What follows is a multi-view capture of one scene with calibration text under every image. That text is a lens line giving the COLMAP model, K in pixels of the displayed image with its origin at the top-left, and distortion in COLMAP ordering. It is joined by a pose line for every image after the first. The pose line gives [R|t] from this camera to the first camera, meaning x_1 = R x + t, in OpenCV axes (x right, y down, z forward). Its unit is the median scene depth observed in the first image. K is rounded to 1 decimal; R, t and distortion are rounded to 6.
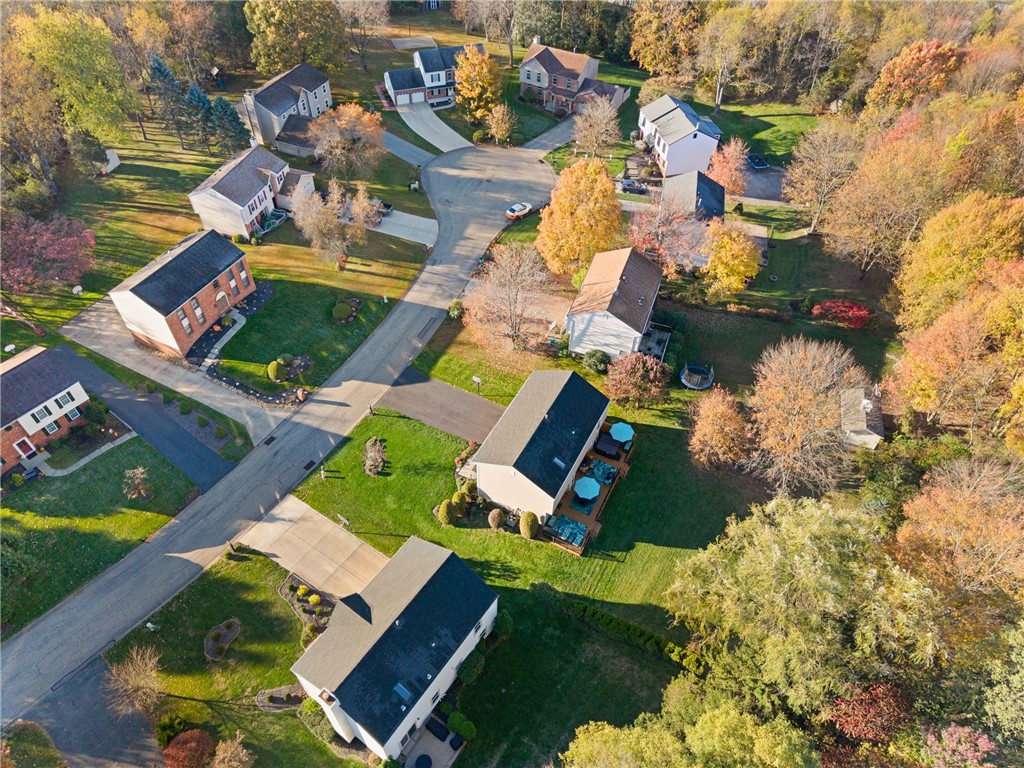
lens RADIAL K [[675.3, 0, 512.0], [0, 675.3, 384.0], [0, 0, 1]] dist [0.003108, 0.000488]
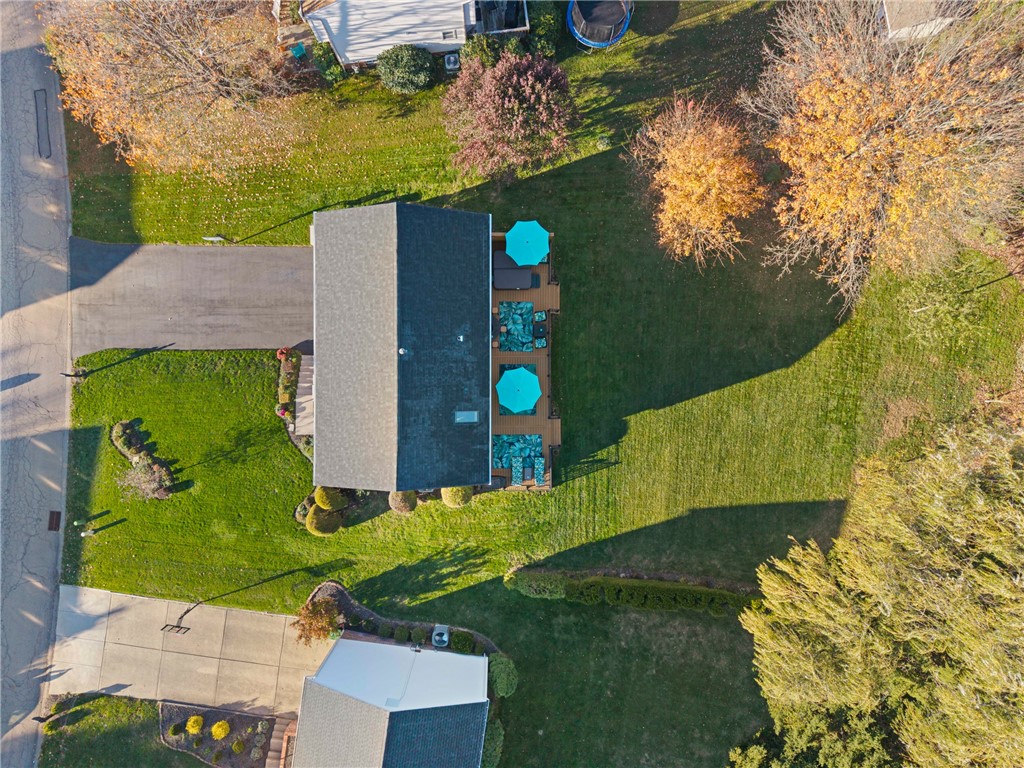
lens RADIAL K [[715.6, 0, 512.0], [0, 715.6, 384.0], [0, 0, 1]] dist [-0.006737, -0.000810]
pose [[0.887492, -0.460807, -0.003791, 0.105285], [0.339926, 0.649082, 0.680546, -0.246698], [-0.311140, -0.605268, 0.732695, 0.537108]]
